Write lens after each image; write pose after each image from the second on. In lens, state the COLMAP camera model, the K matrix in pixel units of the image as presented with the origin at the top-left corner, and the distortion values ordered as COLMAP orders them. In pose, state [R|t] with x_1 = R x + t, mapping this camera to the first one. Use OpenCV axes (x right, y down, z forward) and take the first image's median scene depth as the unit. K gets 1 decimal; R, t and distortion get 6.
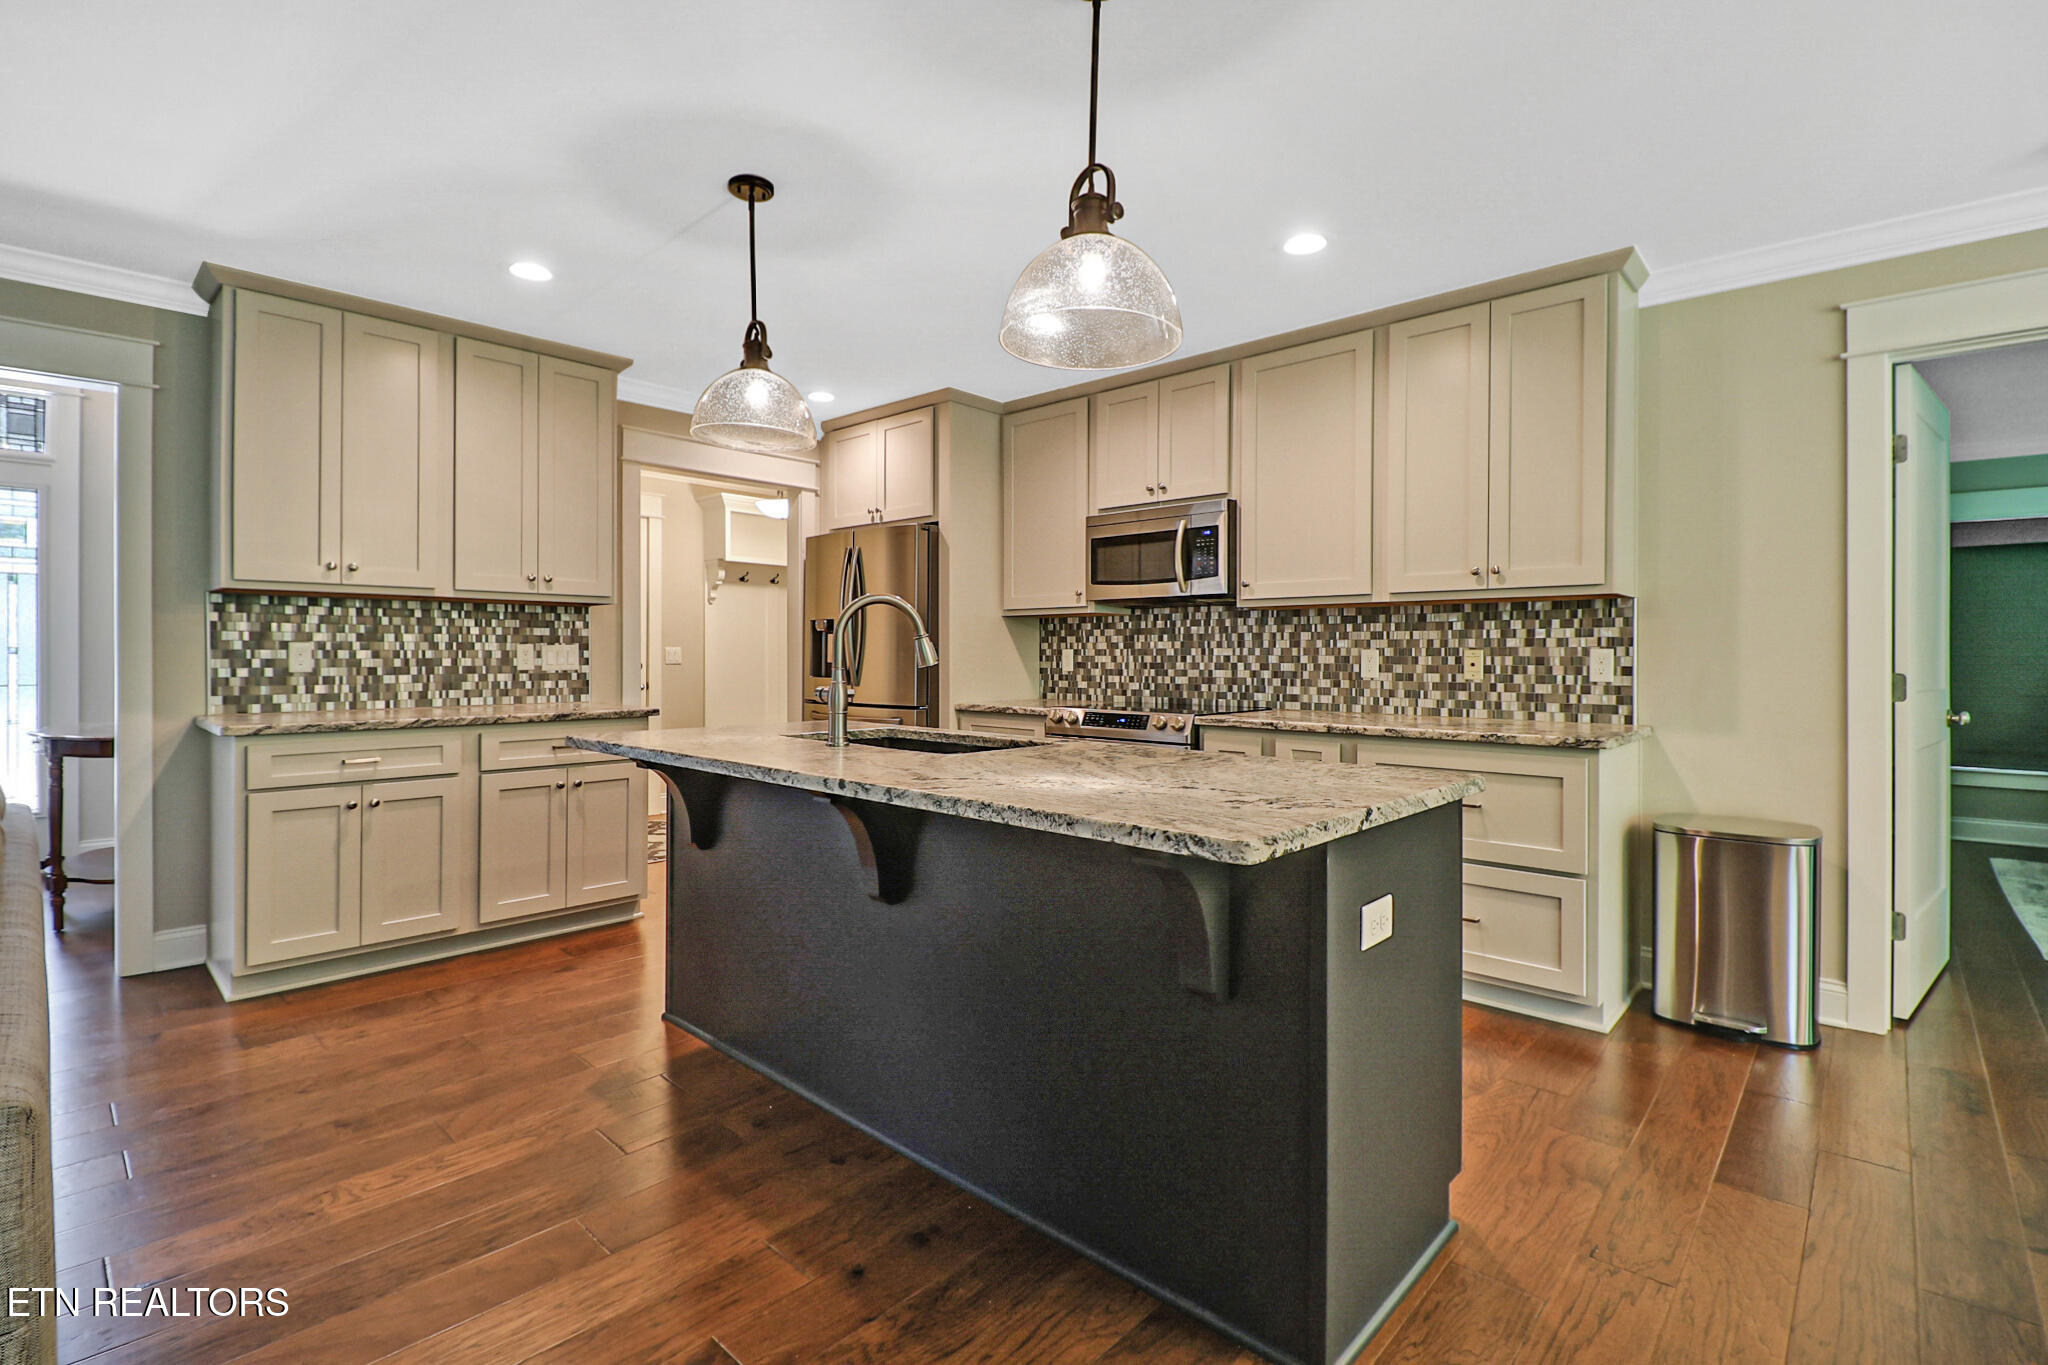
lens RADIAL K [[951.4, 0, 1012.5], [0, 951.4, 671.7], [0, 0, 1]] dist [0.000715, -0.001231]
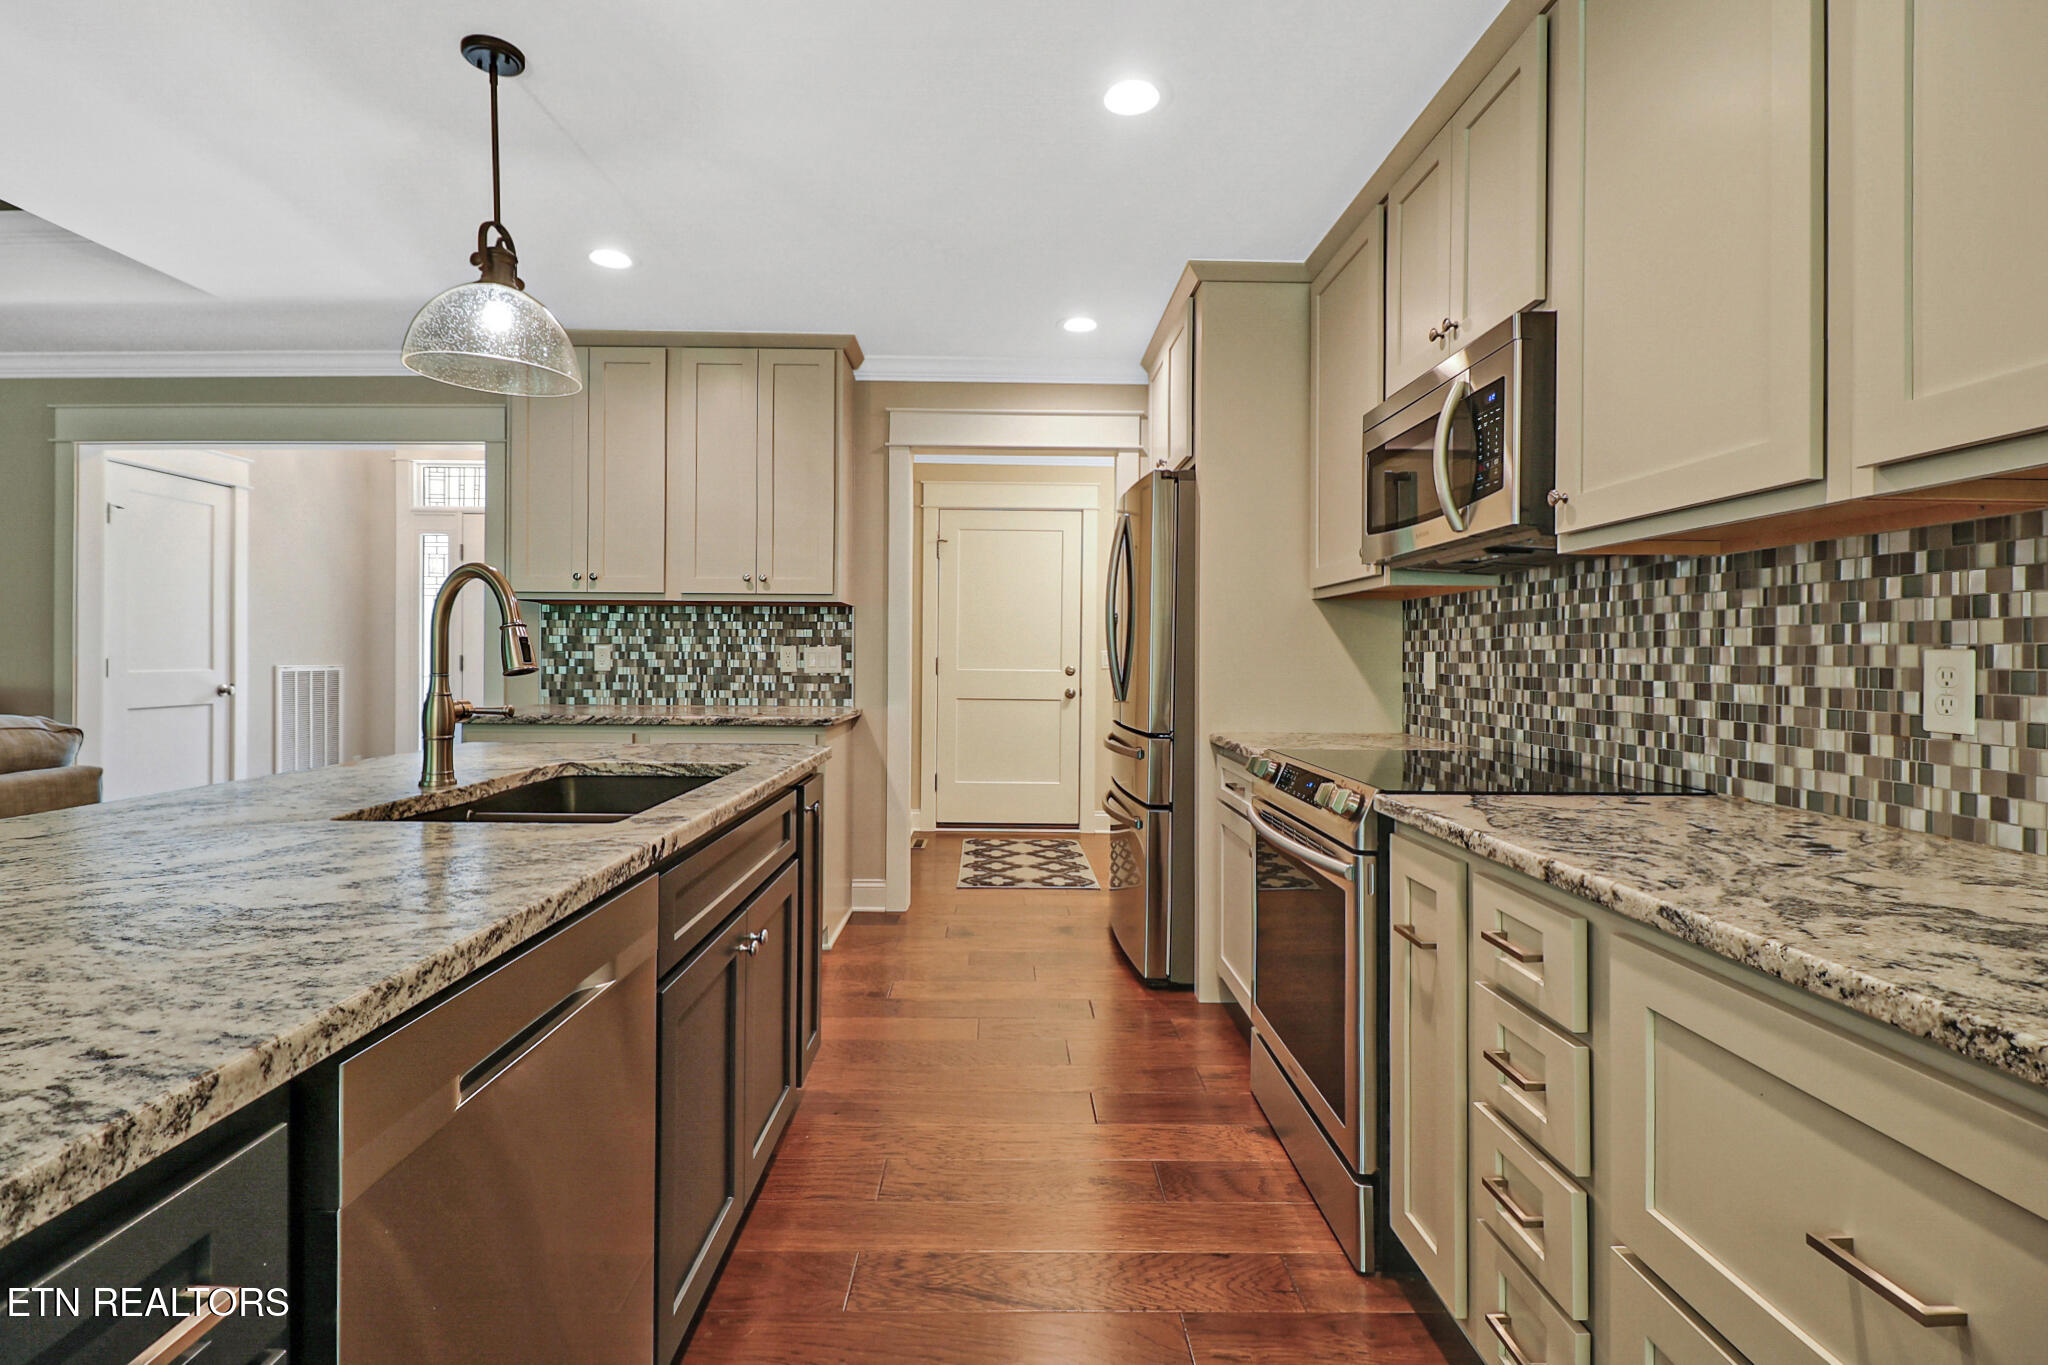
lens RADIAL K [[951.4, 0, 1020.4], [0, 951.4, 662.2], [0, 0, 1]] dist [0.000715, -0.001231]
pose [[0.681413, 0.007658, -0.731859, 0.380597], [-0.019625, 0.999777, -0.007811, -0.009297], [0.731636, 0.019686, 0.681411, 0.506921]]
